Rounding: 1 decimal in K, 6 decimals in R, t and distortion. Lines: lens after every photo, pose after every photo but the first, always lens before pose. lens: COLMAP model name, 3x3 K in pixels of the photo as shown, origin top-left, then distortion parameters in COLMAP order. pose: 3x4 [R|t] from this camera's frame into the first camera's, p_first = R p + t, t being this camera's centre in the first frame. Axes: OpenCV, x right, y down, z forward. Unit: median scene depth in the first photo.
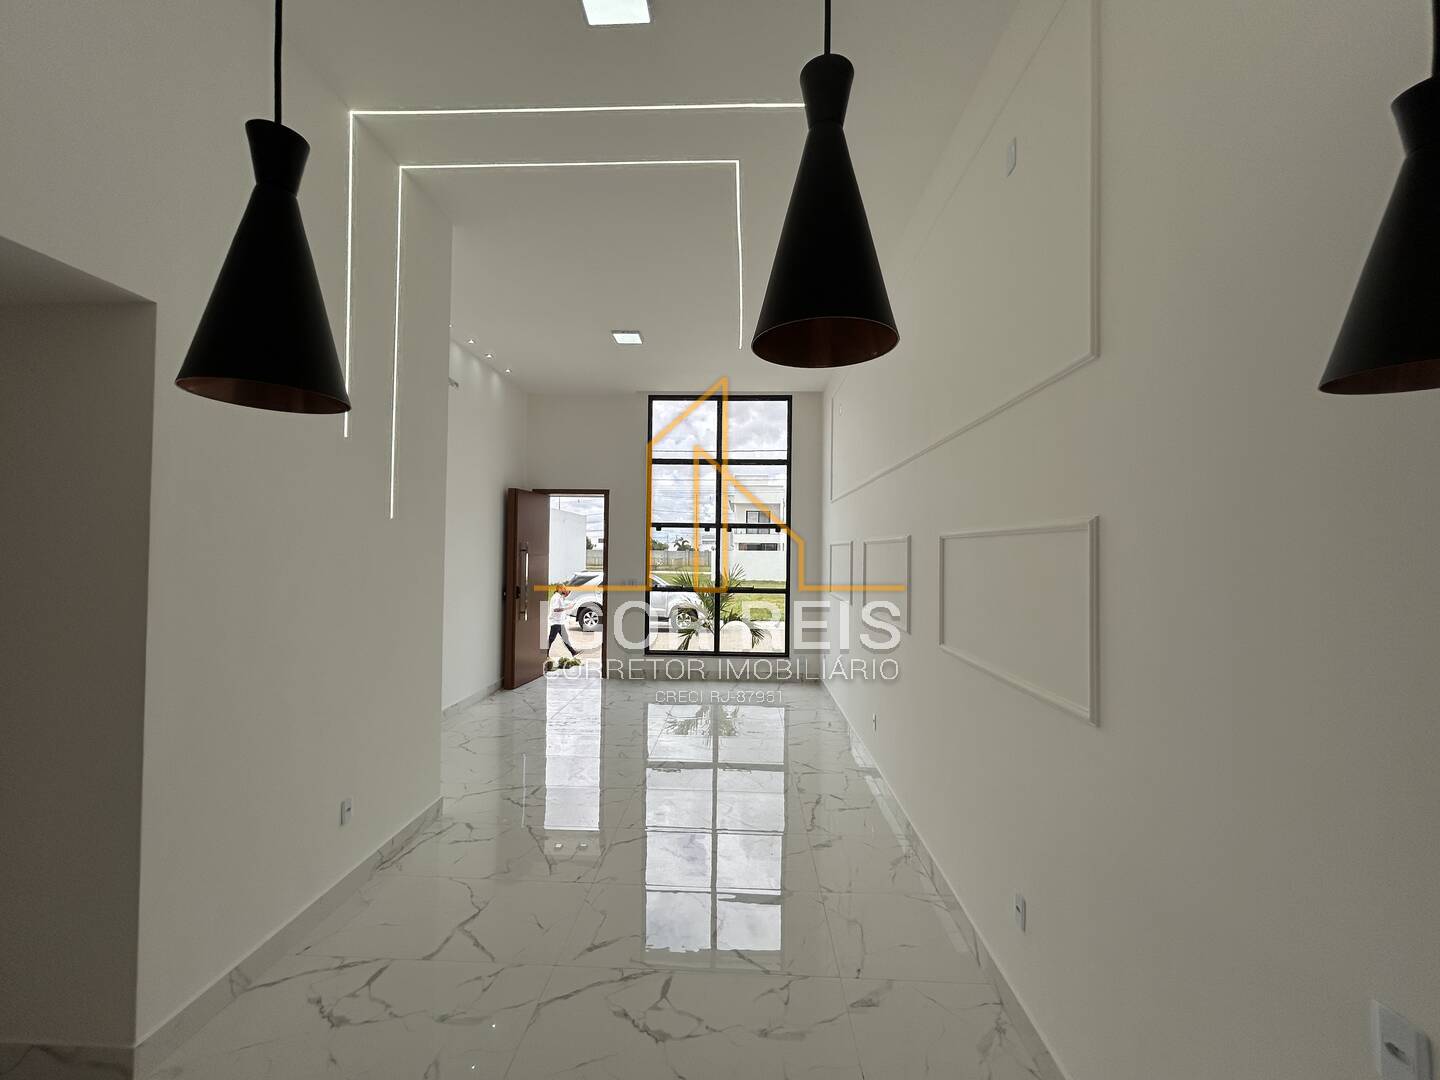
lens RADIAL K [[577.8, 0, 722.6], [0, 577.8, 540.6], [0, 0, 1]] dist [-0.000966, 0.000910]
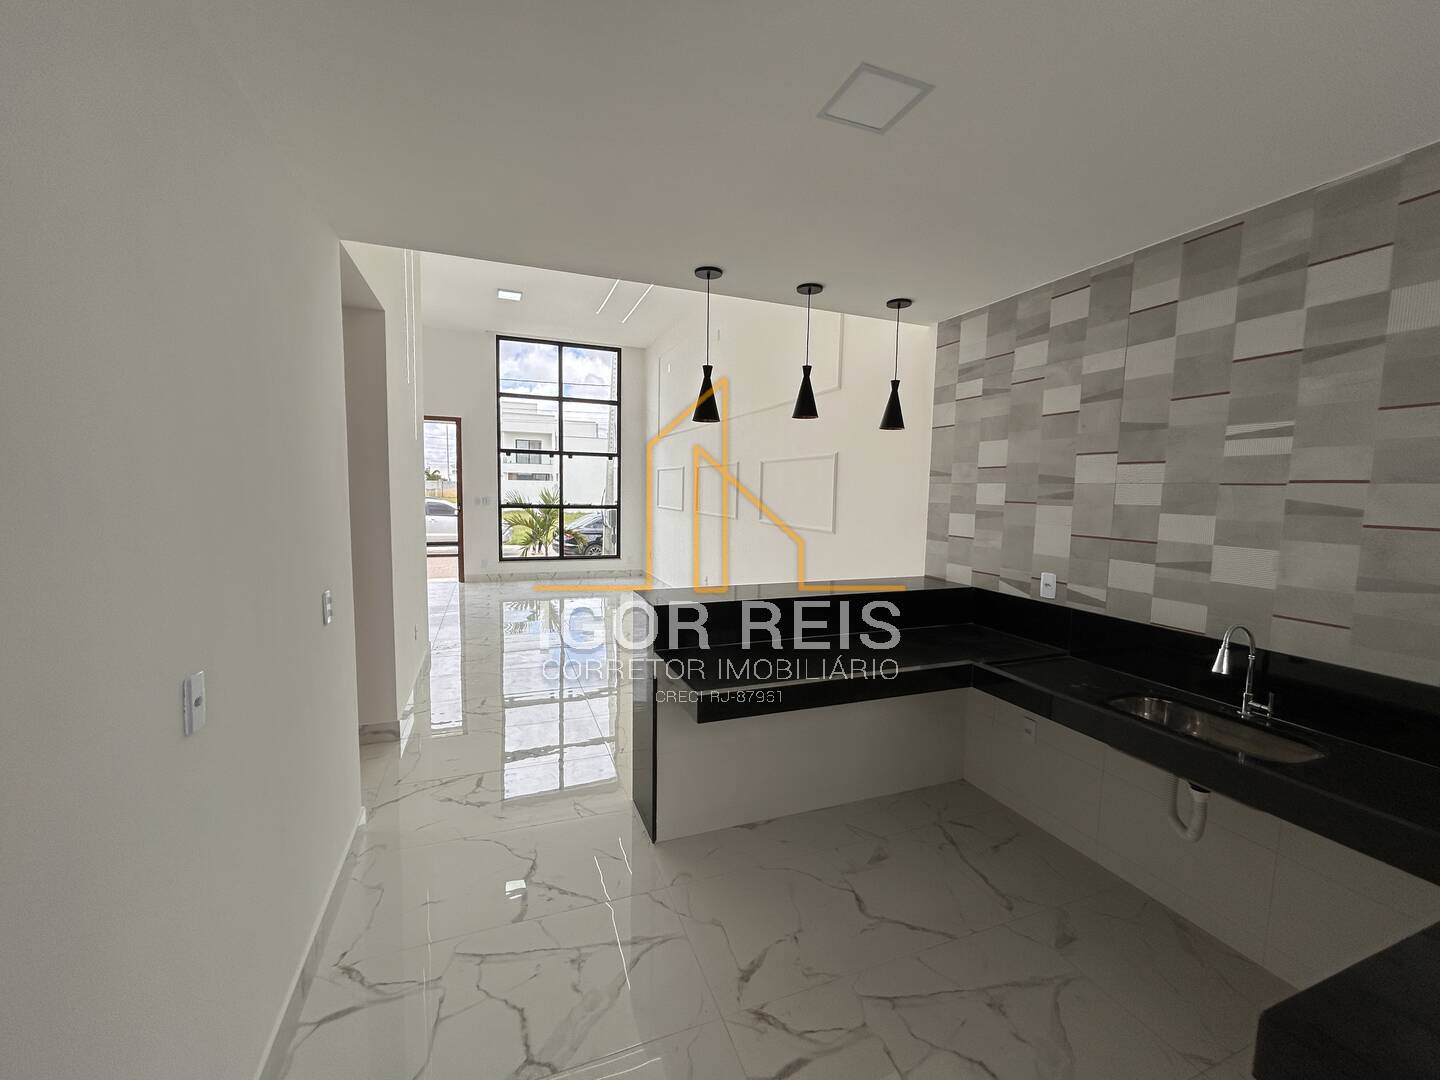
lens RADIAL K [[577.8, 0, 722.7], [0, 577.8, 538.0], [0, 0, 1]] dist [-0.000966, 0.000910]
pose [[0.916684, -0.027407, 0.398672, -0.183933], [-0.017122, 0.994036, 0.107704, 0.014990], [-0.399246, -0.105556, 0.910747, -0.253289]]
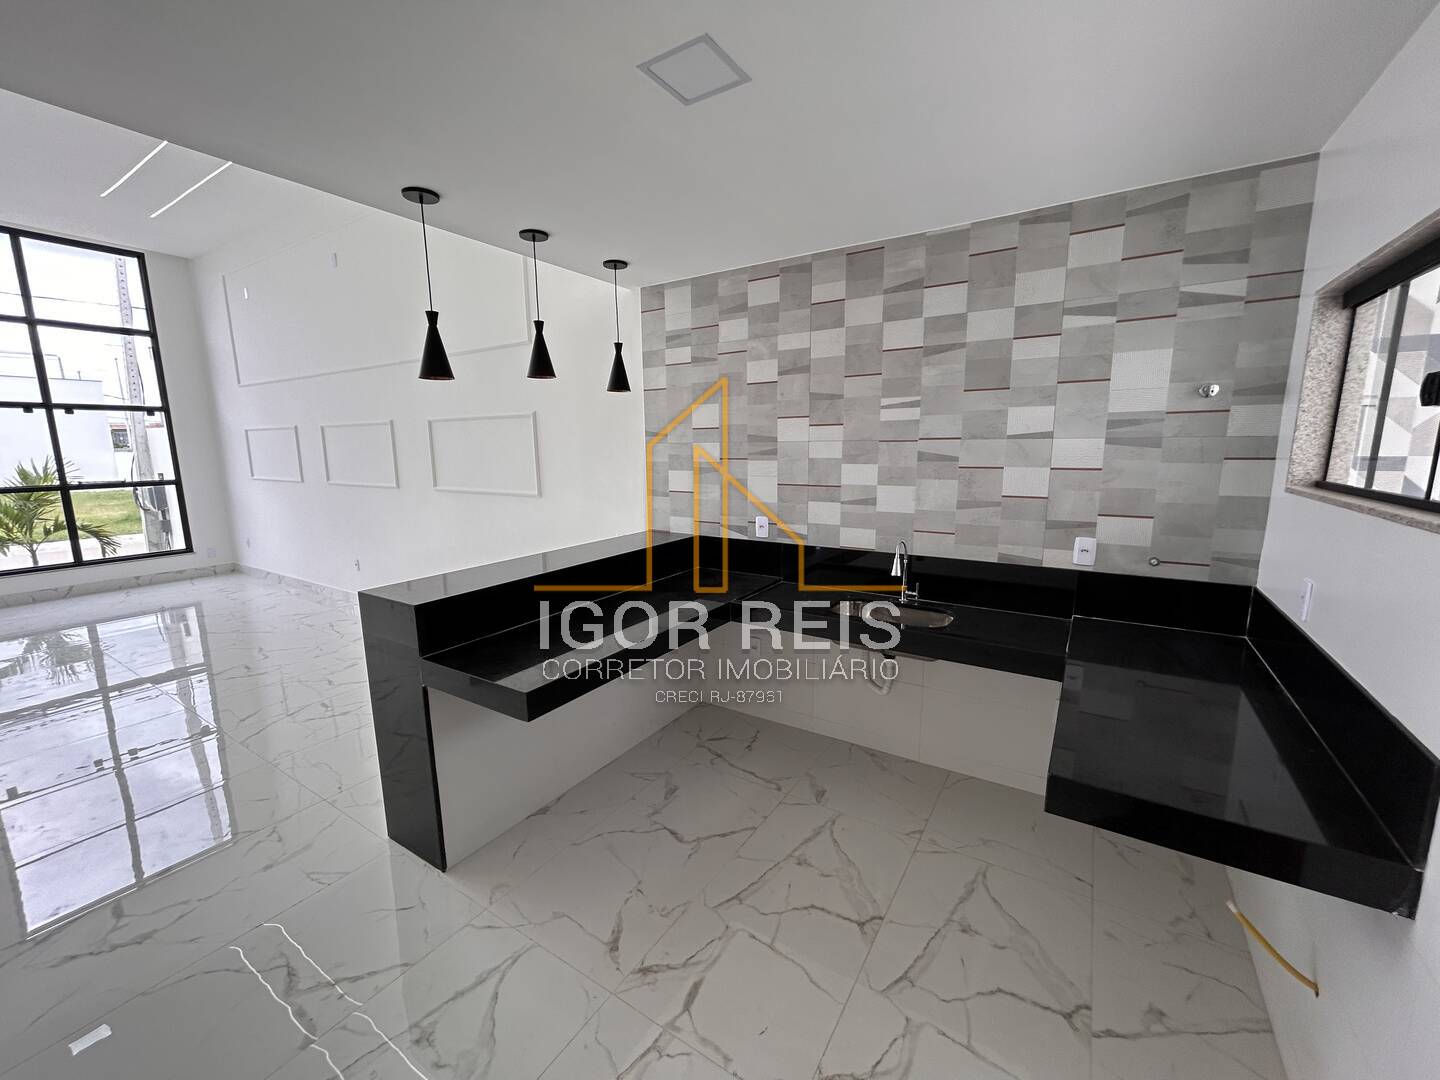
lens RADIAL K [[577.8, 0, 718.1], [0, 577.8, 538.4], [0, 0, 1]] dist [-0.000966, 0.000910]
pose [[0.508295, -0.159623, 0.846260, -0.239835], [0.001823, 0.982869, 0.184296, 0.008097], [-0.861181, -0.092134, 0.499879, -0.202100]]
